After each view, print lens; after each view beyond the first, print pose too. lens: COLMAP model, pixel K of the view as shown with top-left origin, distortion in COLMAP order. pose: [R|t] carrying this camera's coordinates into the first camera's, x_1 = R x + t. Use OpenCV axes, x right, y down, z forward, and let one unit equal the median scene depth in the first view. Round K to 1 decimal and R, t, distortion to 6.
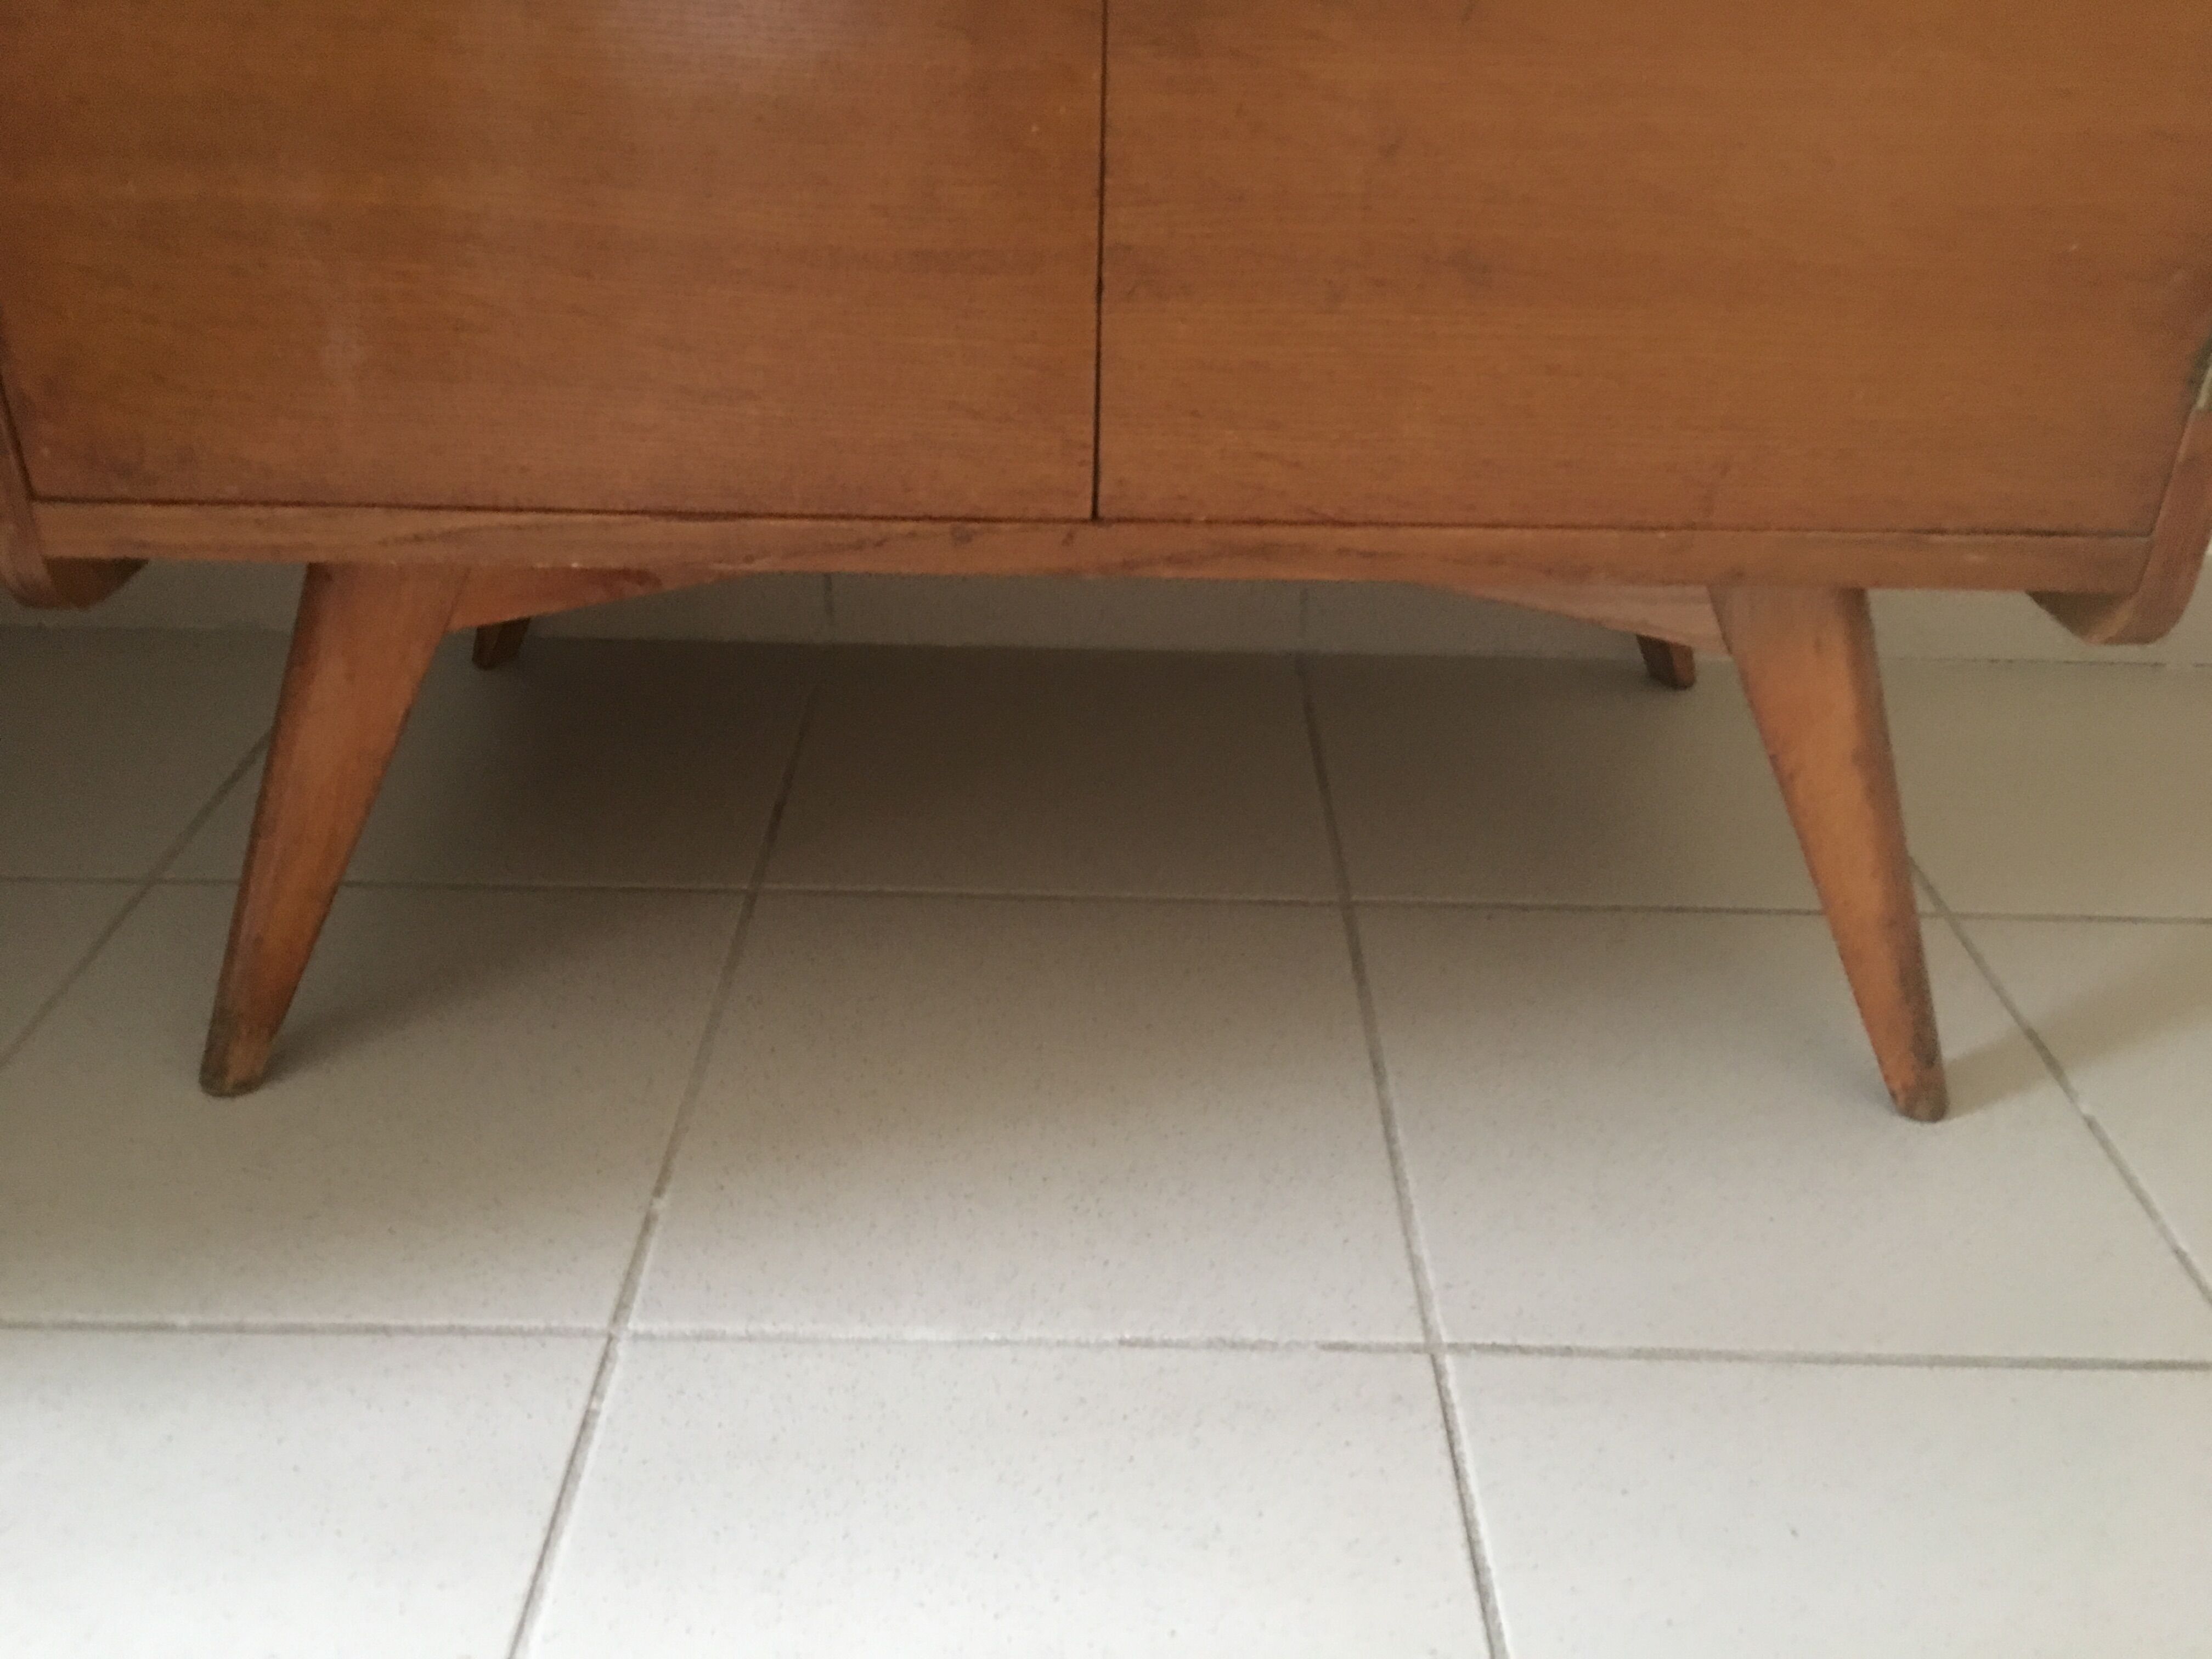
lens RADIAL K [[1909.3, 0, 1082.2], [0, 1909.3, 831.2], [0, 0, 1]] dist [0.074770, -0.113529]
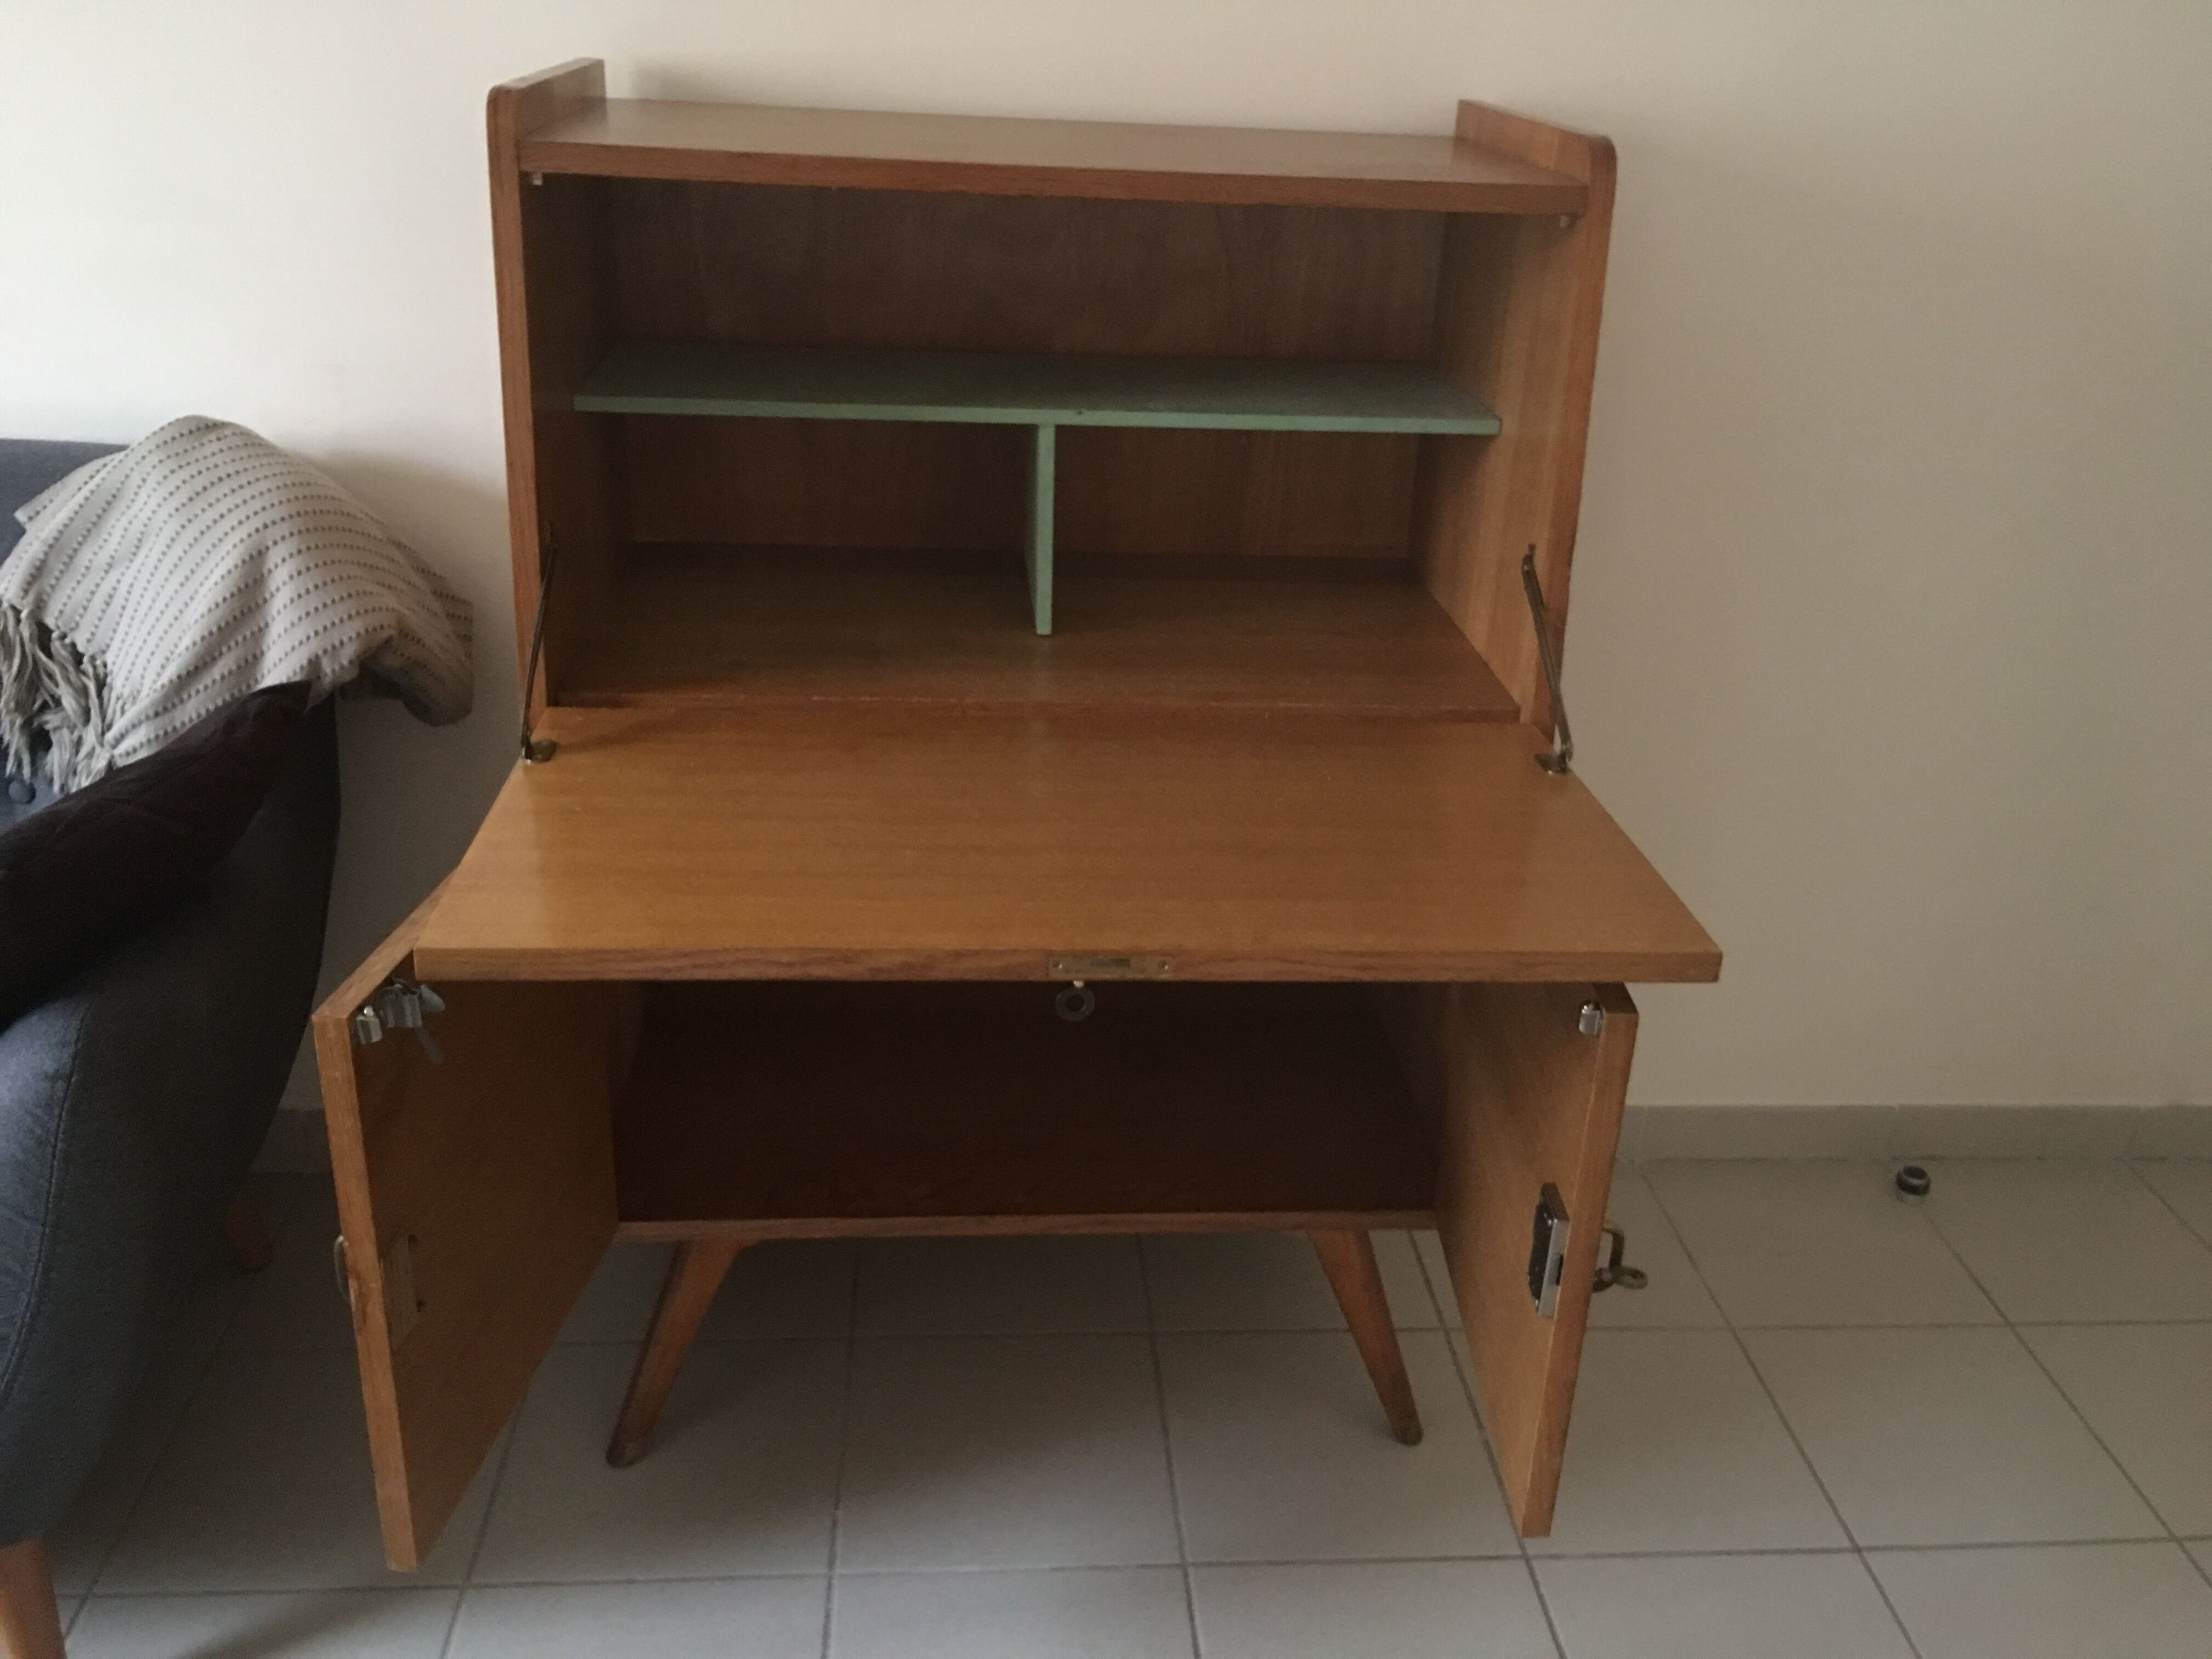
lens RADIAL K [[1909.3, 0, 1113.8], [0, 1909.3, 819.8], [0, 0, 1]] dist [0.074770, -0.113529]
pose [[0.995529, -0.009441, 0.093982, -0.103180], [0.019659, 0.993912, -0.108407, -0.342433], [-0.092387, 0.109770, 0.989654, -1.271492]]
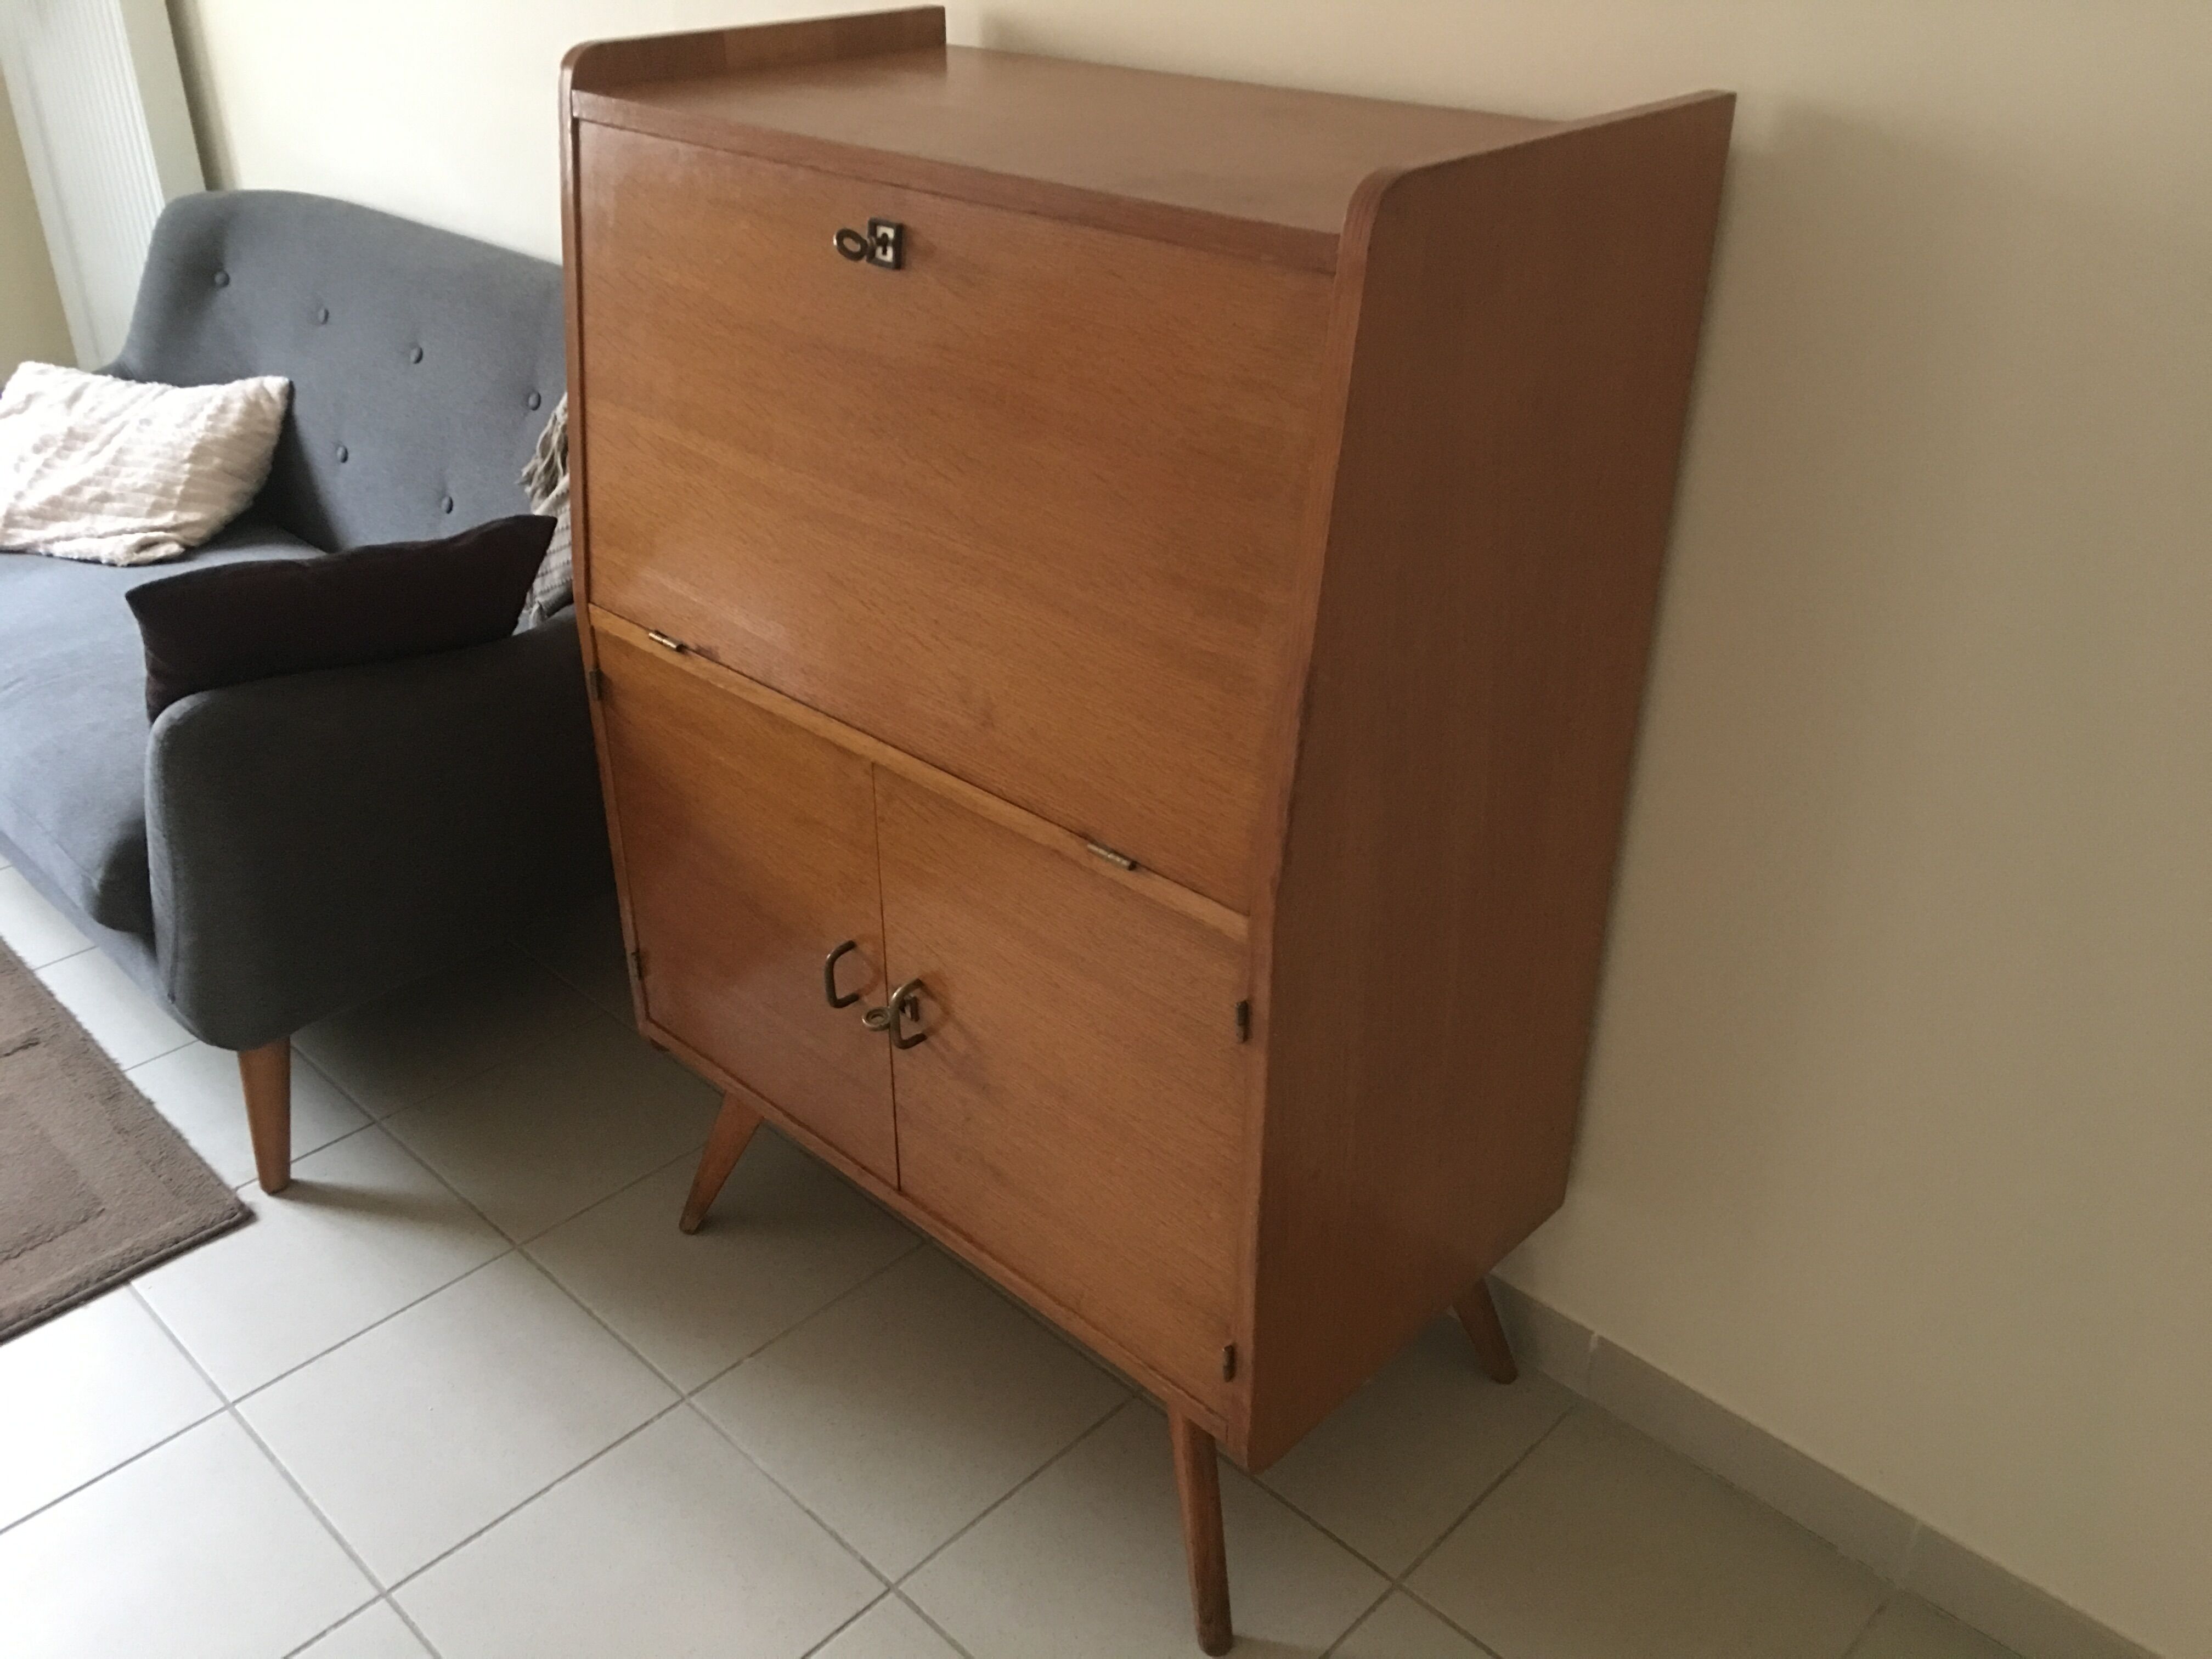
lens RADIAL K [[1909.3, 0, 1088.1], [0, 1909.3, 804.9], [0, 0, 1]] dist [0.074770, -0.113529]
pose [[0.716991, 0.313399, -0.622659, 1.345840], [-0.338699, 0.937335, 0.081771, -0.787249], [0.609267, 0.152265, 0.778209, -0.710883]]
